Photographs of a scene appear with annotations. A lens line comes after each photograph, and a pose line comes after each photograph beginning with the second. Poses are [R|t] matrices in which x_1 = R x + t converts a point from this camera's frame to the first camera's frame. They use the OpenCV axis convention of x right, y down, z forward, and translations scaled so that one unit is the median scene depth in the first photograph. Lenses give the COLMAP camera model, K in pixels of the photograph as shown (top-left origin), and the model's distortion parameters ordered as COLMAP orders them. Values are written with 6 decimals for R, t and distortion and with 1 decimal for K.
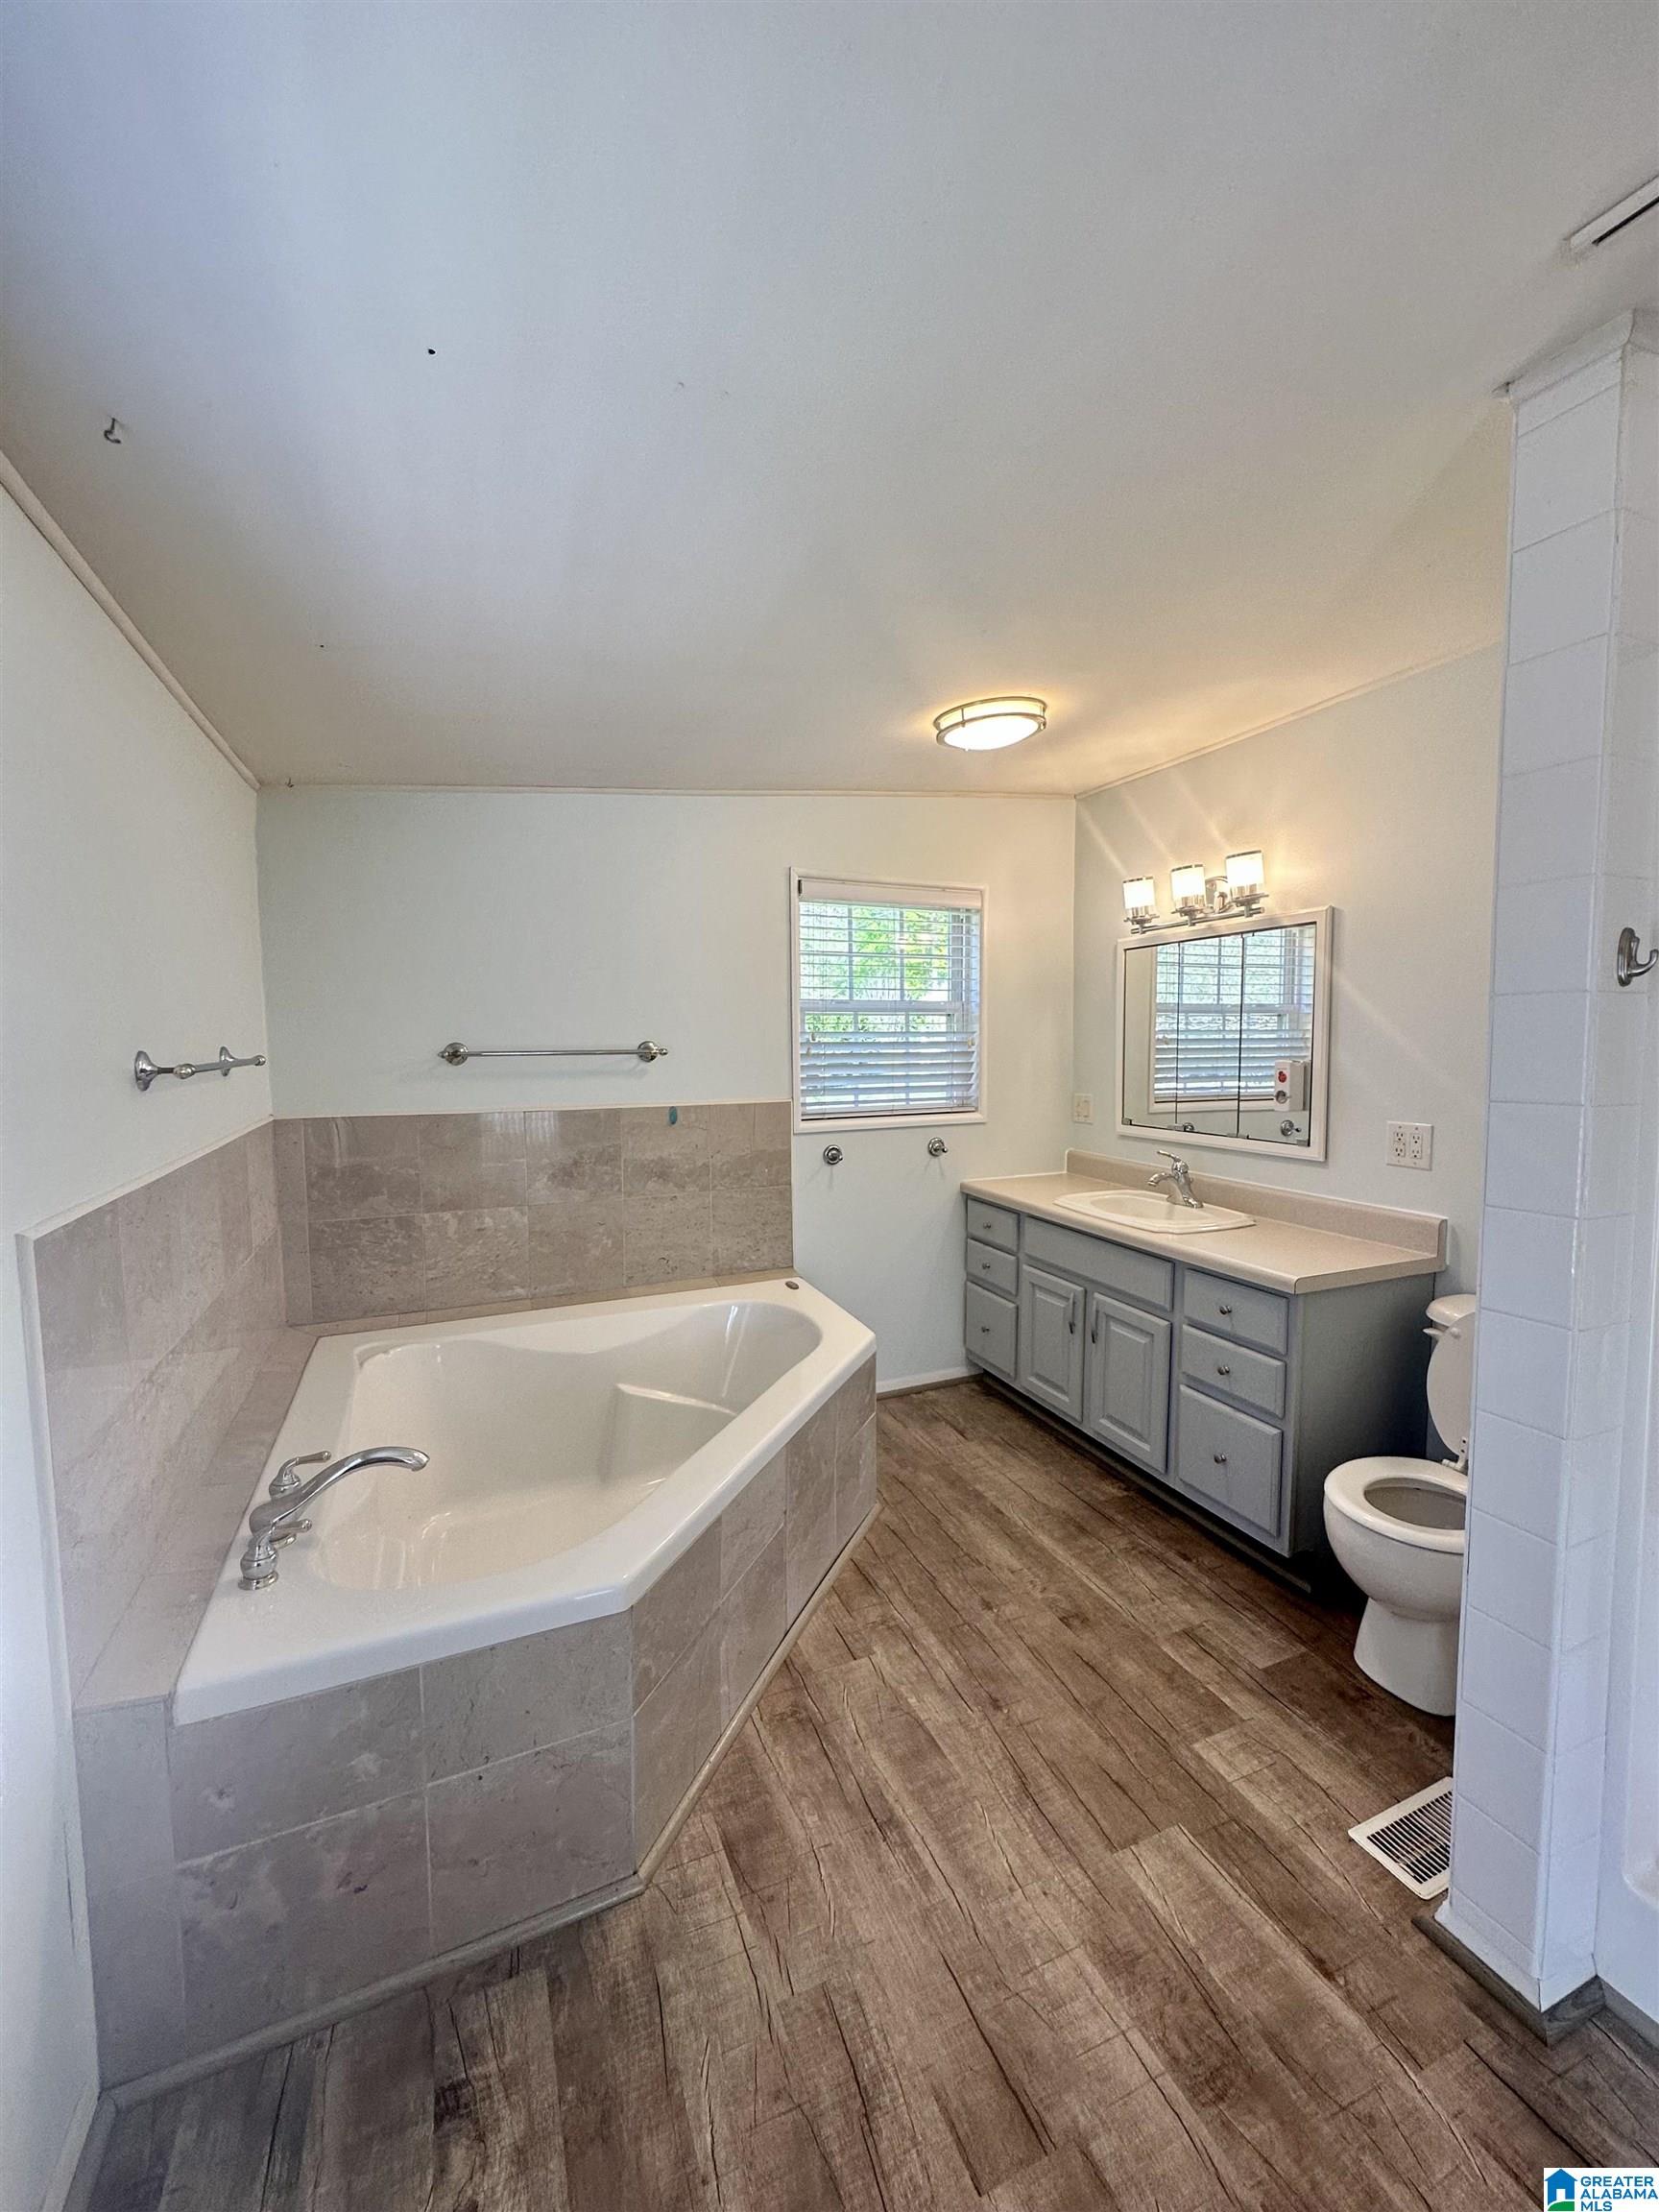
lens RADIAL K [[881.2, 0, 833.3], [0, 881.2, 1104.5], [0, 0, 1]] dist [-0.004240, 0.000787]
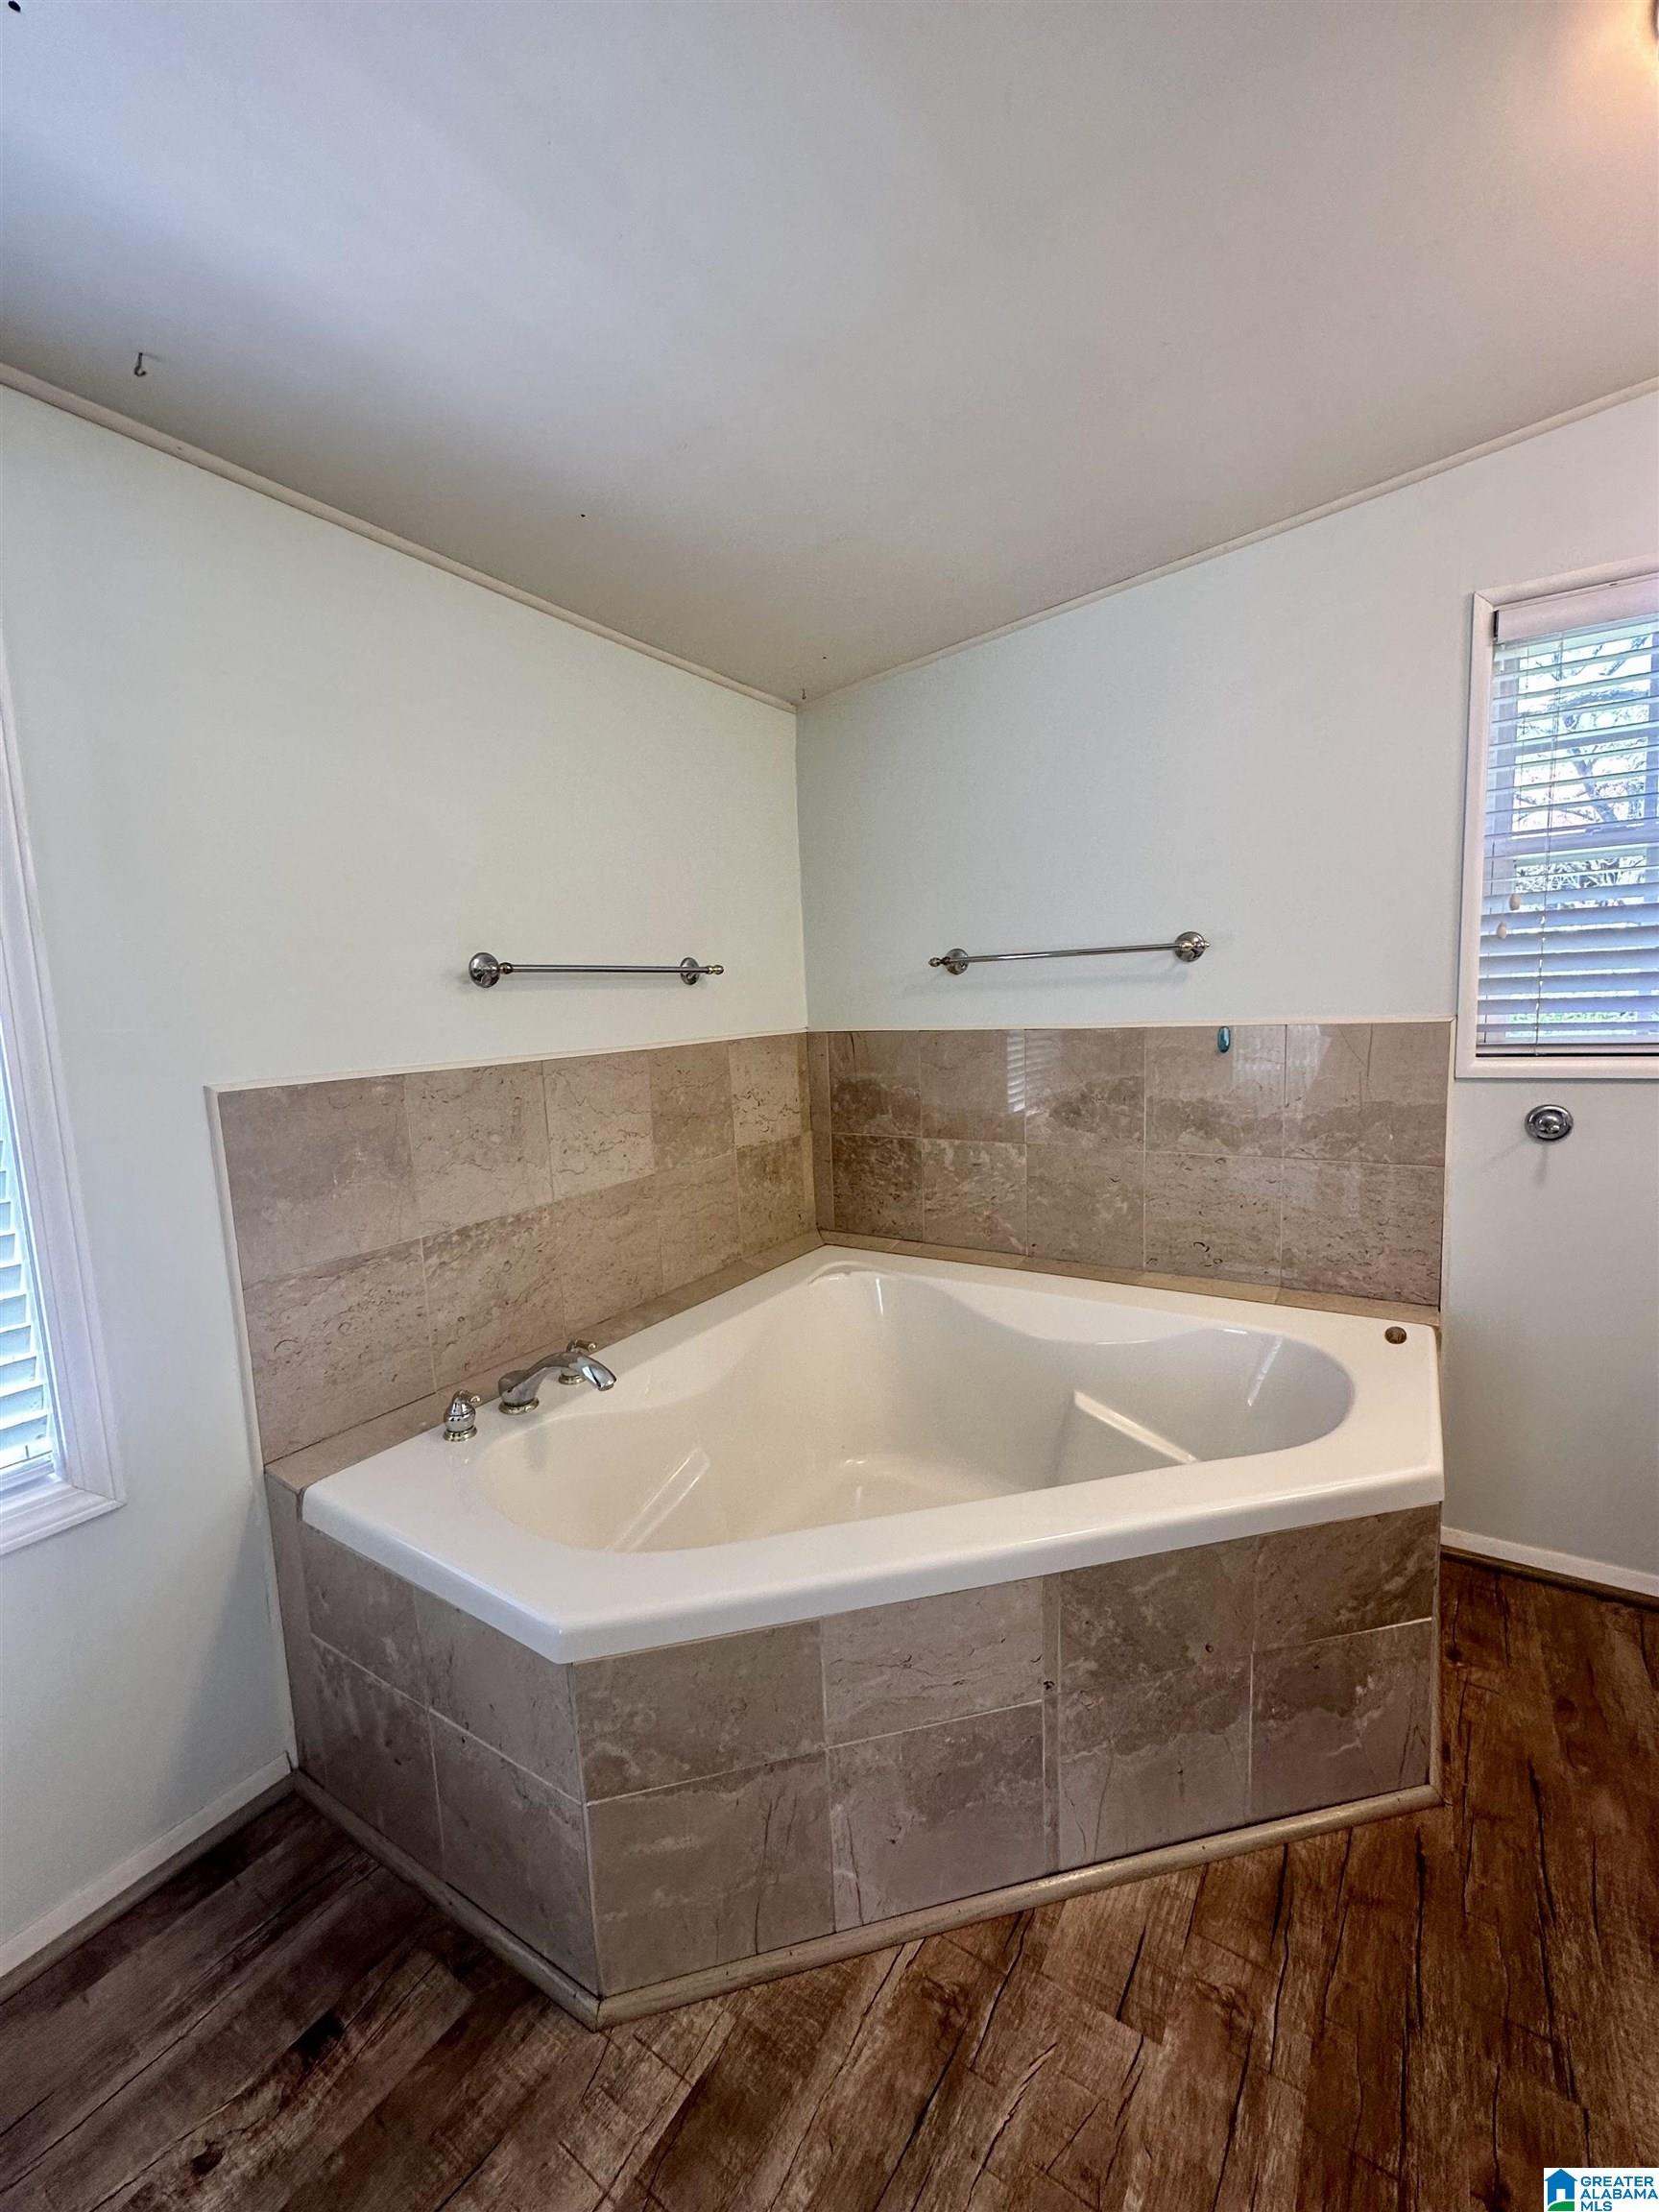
lens RADIAL K [[881.2, 0, 832.2], [0, 881.2, 1106.1], [0, 0, 1]] dist [-0.004240, 0.000787]
pose [[0.549411, 0.080606, -0.831655, 0.261524], [-0.027008, 0.996529, 0.078744, 0.021586], [0.835115, -0.020801, 0.549681, 0.439339]]
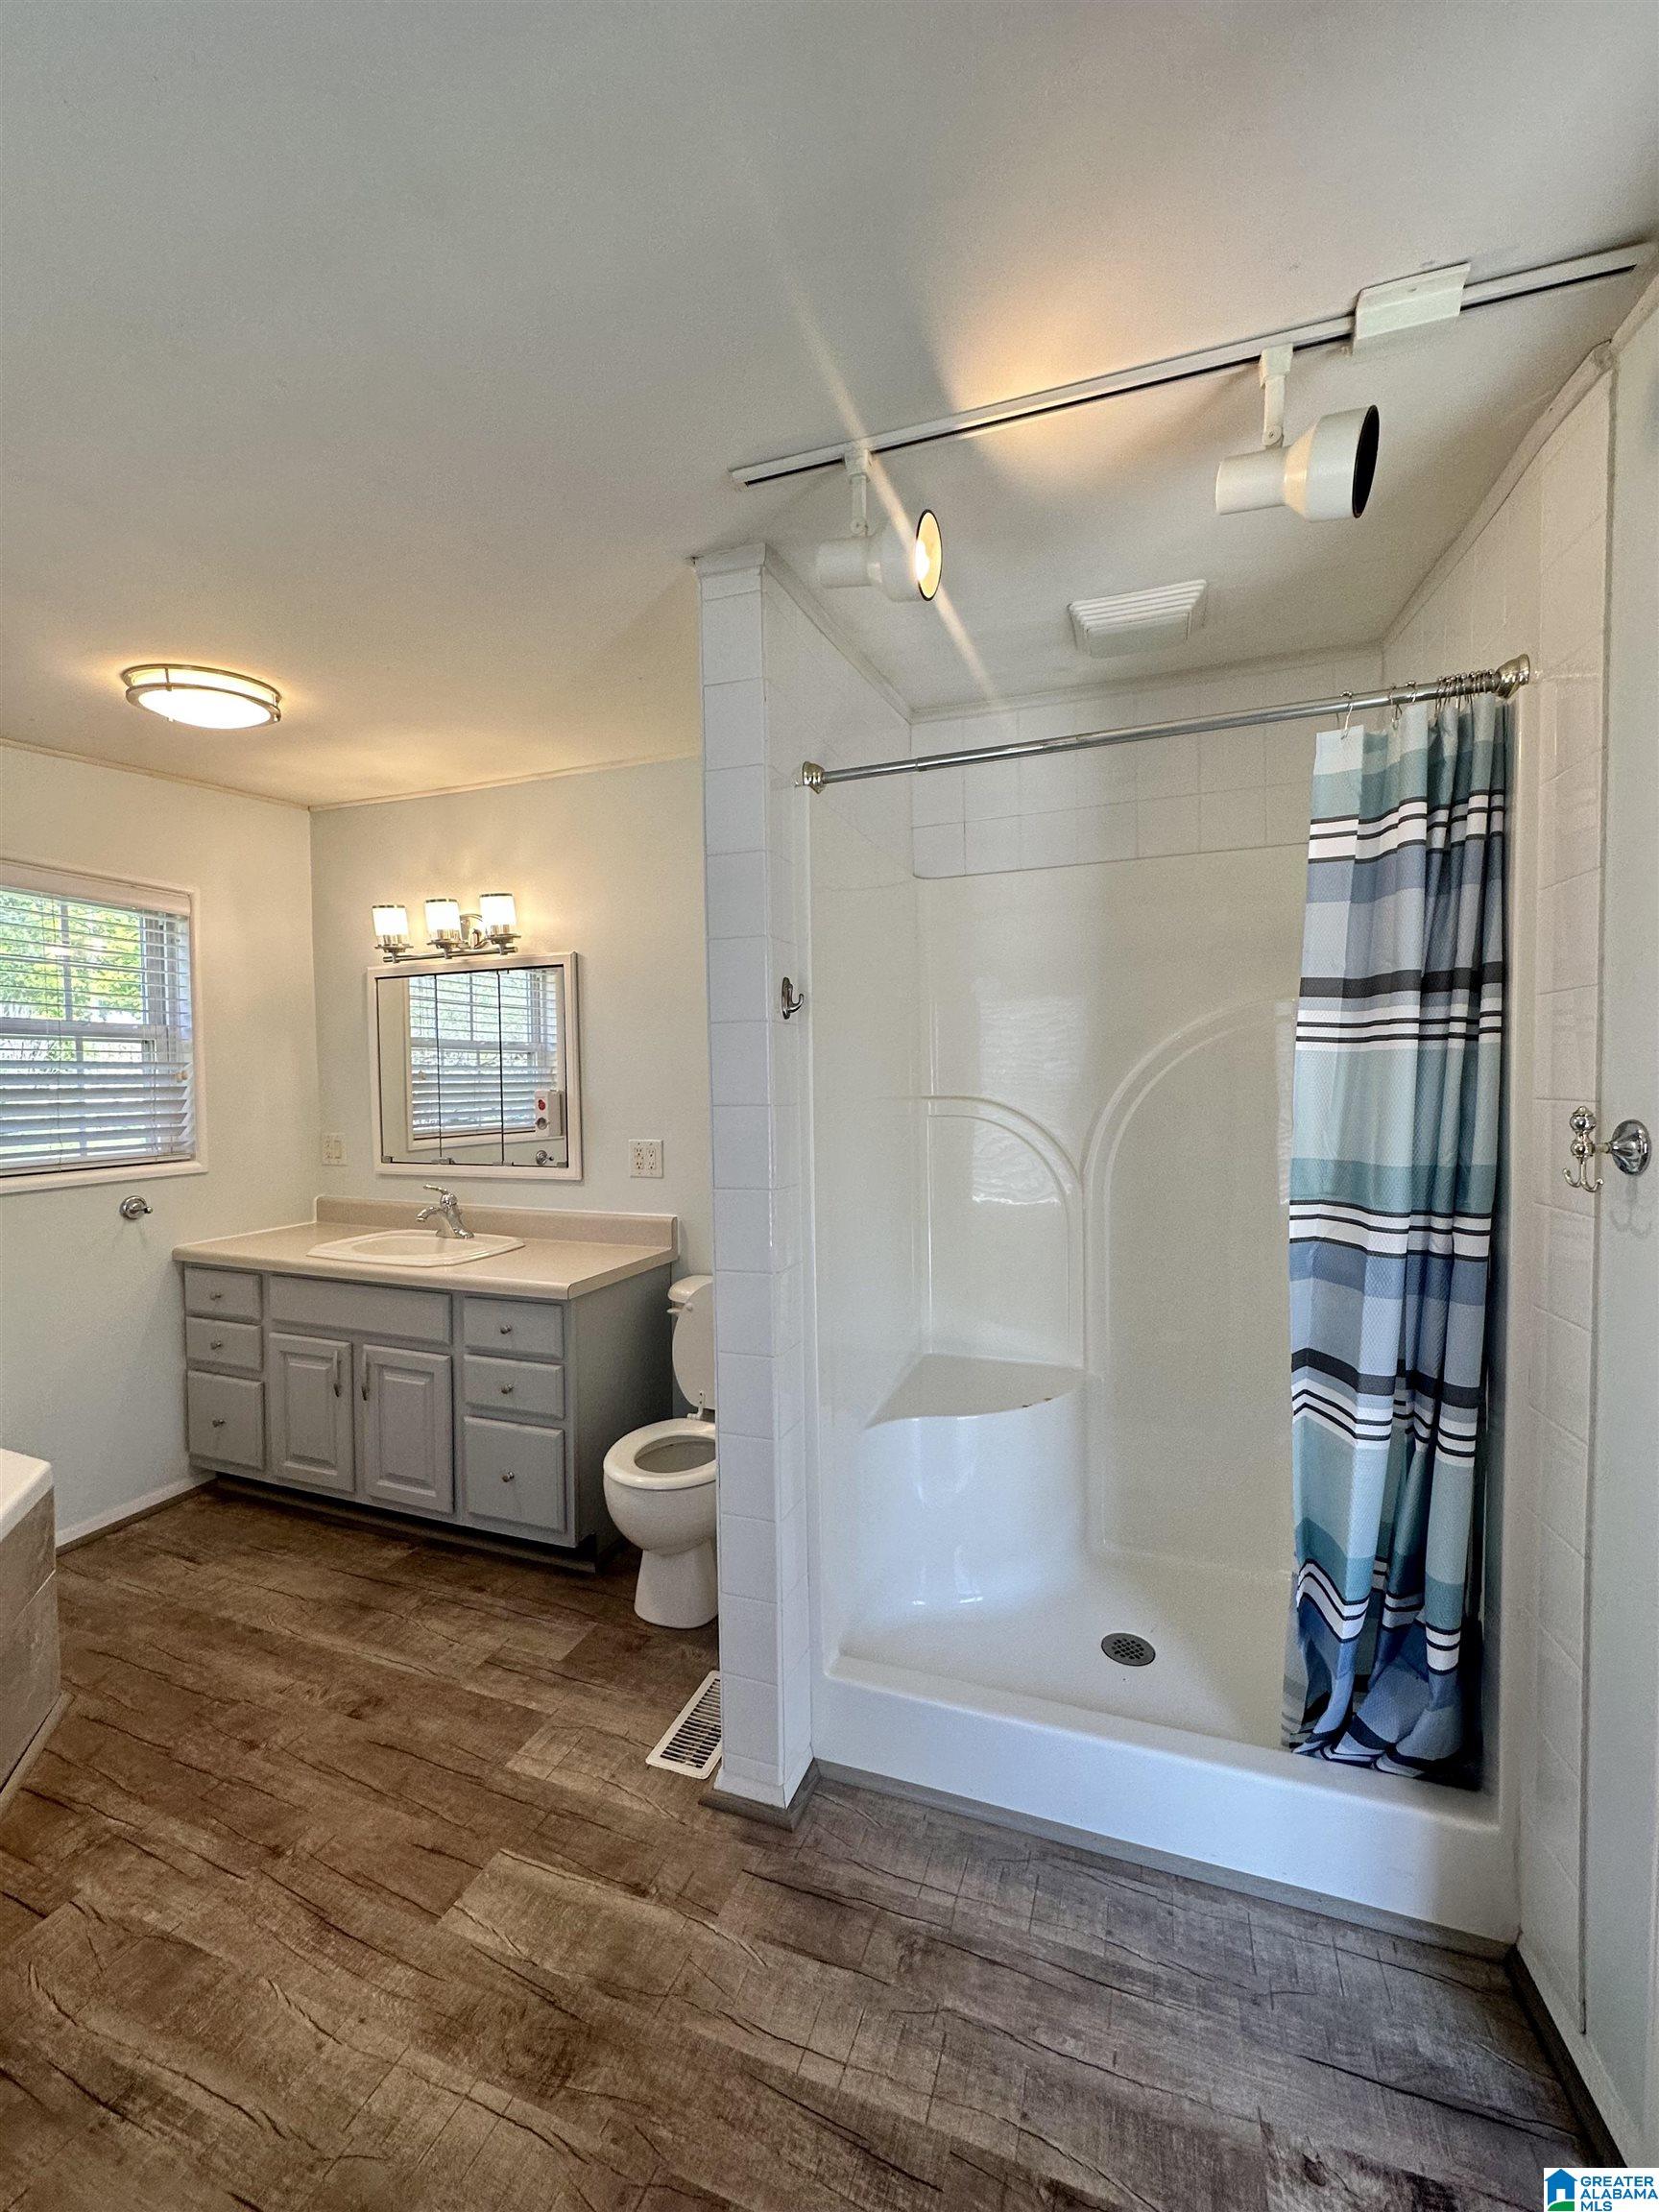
lens RADIAL K [[881.2, 0, 834.2], [0, 881.2, 1103.8], [0, 0, 1]] dist [-0.004240, 0.000787]
pose [[0.688076, -0.023061, 0.725272, -0.028053], [0.060039, 0.997877, -0.025230, 0.017626], [-0.723151, 0.060905, 0.688000, -0.001940]]
